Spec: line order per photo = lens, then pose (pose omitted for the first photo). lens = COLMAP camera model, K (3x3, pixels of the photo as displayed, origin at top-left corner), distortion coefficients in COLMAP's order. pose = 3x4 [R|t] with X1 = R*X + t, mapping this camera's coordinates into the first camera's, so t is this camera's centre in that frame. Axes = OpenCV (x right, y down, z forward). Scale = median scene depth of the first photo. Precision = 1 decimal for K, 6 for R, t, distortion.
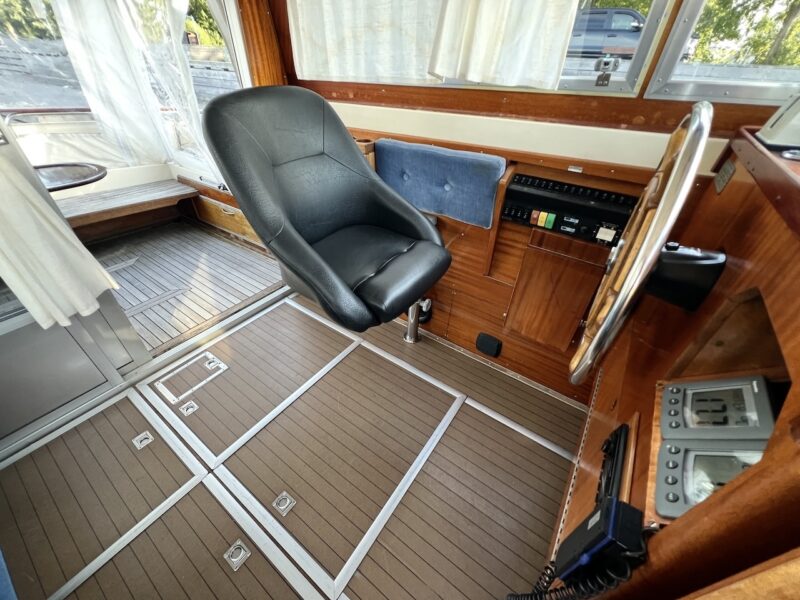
lens RADIAL K [[321.6, 0, 400.0], [0, 321.6, 300.0], [0, 0, 1]] dist [-0.001270, -0.000104]
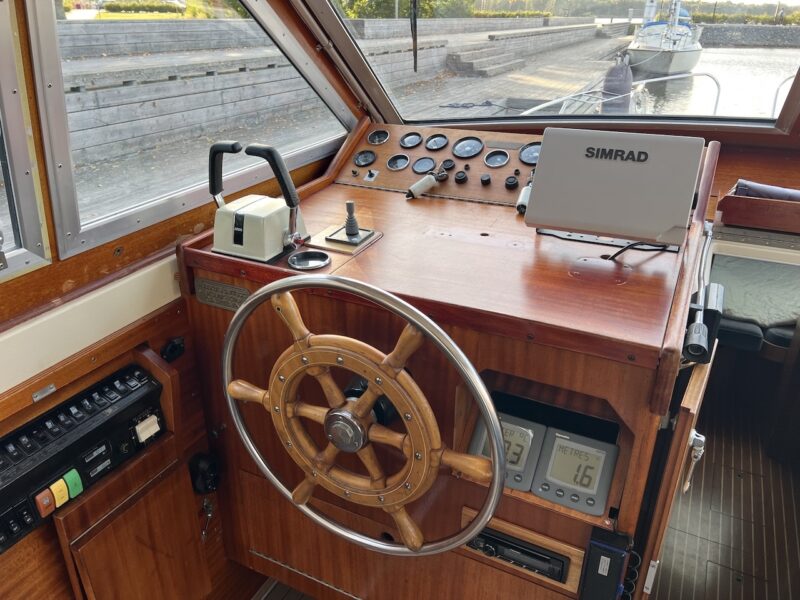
lens RADIAL K [[605.9, 0, 400.0], [0, 605.9, 300.0], [0, 0, 1]] dist [0.064272, -0.089188]
pose [[-0.143288, -0.438899, 0.887038, -0.363396], [0.594286, 0.678548, 0.431738, -0.591997], [-0.791387, 0.589017, 0.163604, 0.278228]]
